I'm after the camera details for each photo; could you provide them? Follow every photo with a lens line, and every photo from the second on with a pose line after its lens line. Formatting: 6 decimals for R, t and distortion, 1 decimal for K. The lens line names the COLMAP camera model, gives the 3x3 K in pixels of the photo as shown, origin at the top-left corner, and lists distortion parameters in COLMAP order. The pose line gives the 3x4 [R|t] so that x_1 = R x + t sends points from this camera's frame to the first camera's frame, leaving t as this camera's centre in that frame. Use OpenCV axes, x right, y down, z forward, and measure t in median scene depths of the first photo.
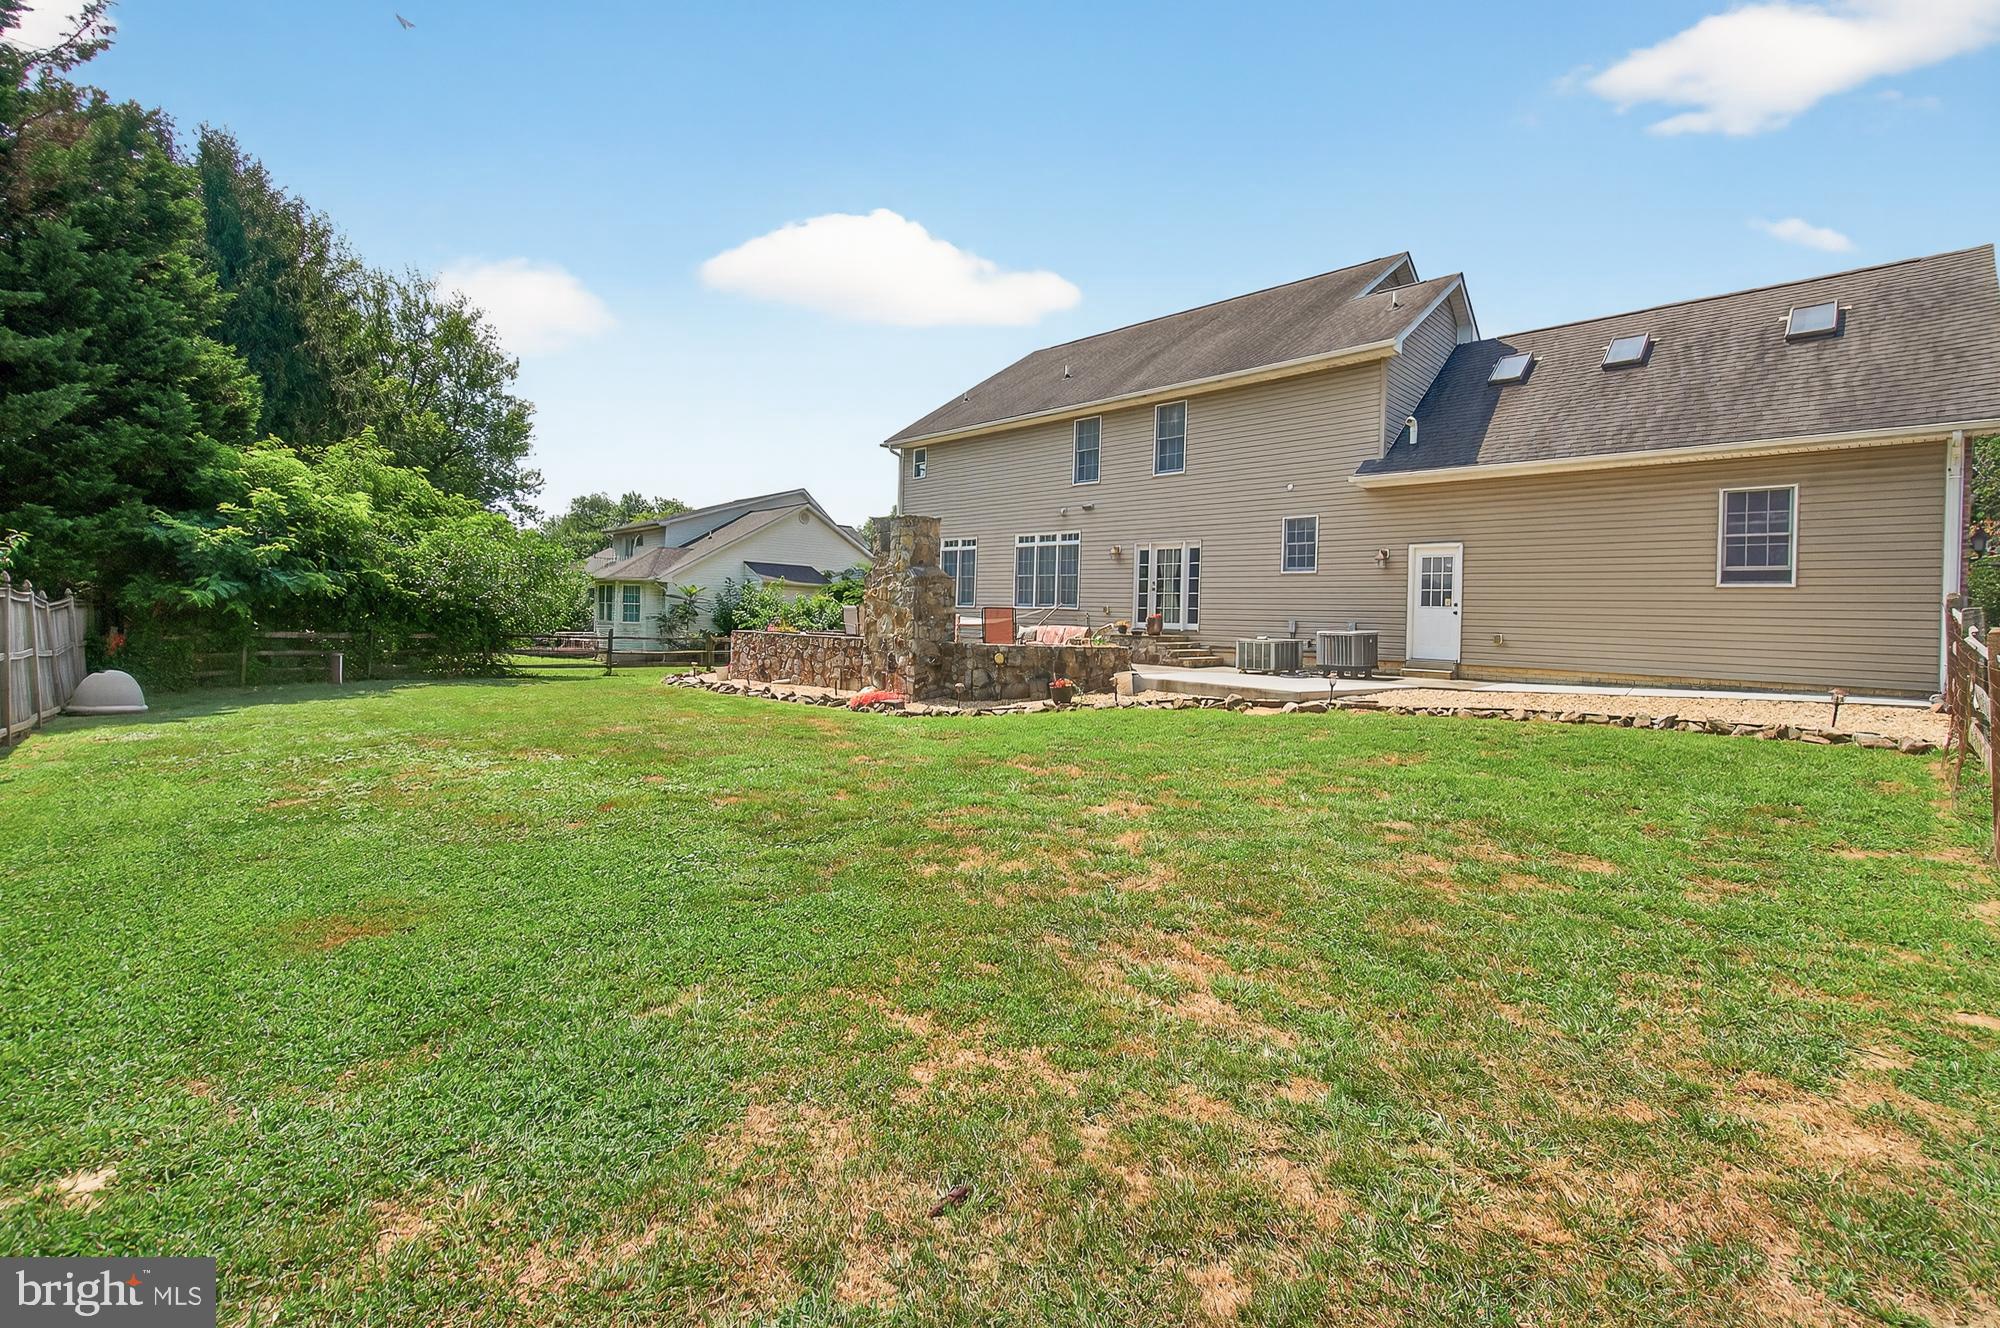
lens RADIAL K [[865.0, 0, 1000.0], [0, 865.0, 664.0], [0, 0, 1]] dist [-0.002008, 0.000849]
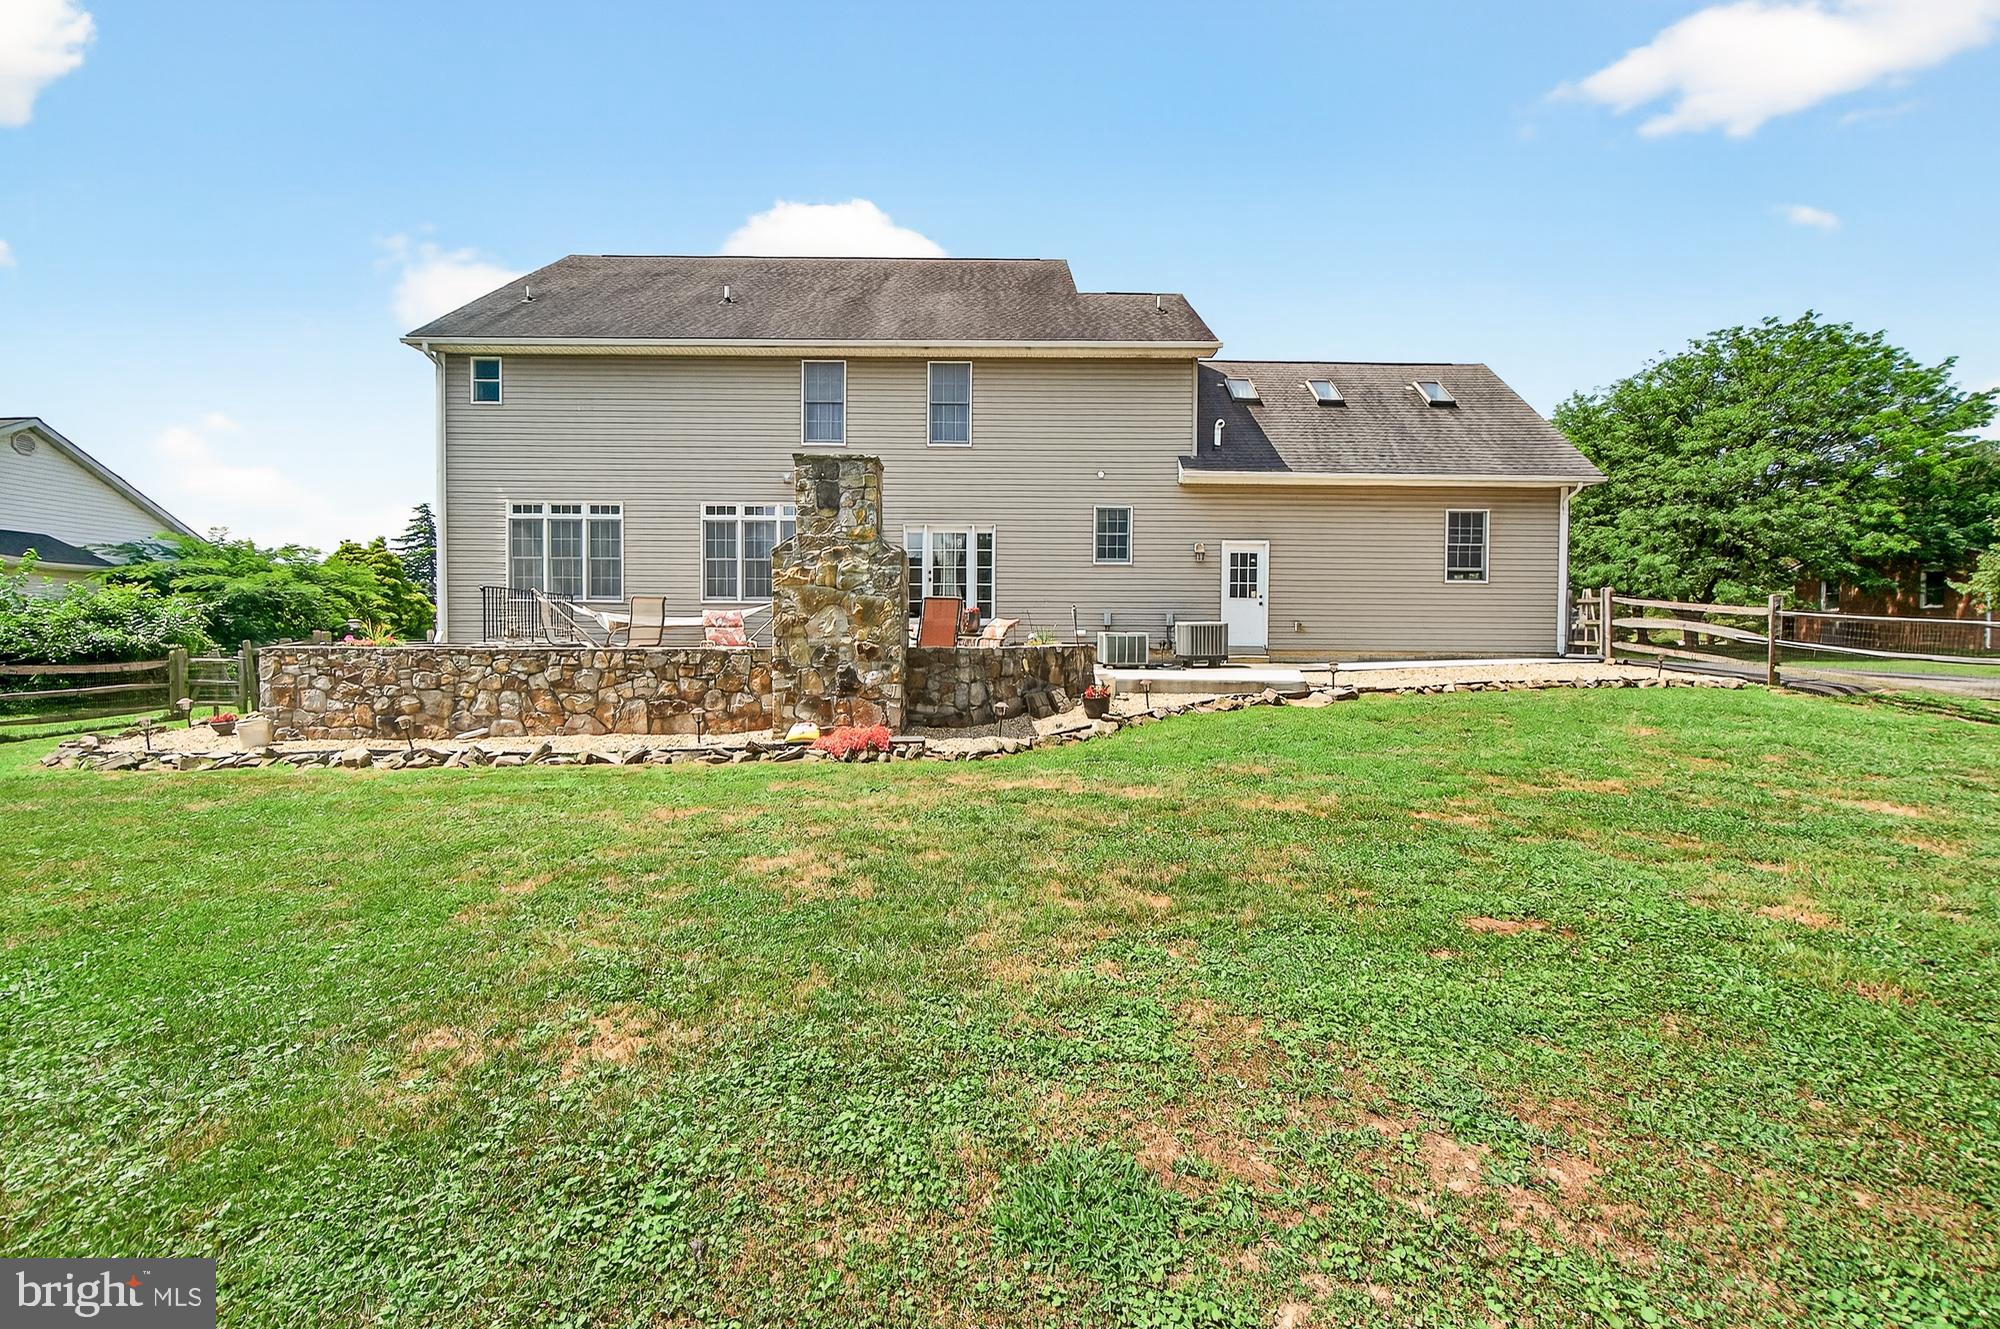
lens RADIAL K [[877.8, 0, 999.8], [0, 877.8, 687.7], [0, 0, 1]] dist [-0.010335, 0.000118]
pose [[0.693151, -0.070539, 0.717332, -0.511871], [0.053334, 0.997491, 0.046552, -0.021388], [-0.718816, 0.005990, 0.695174, 0.448558]]
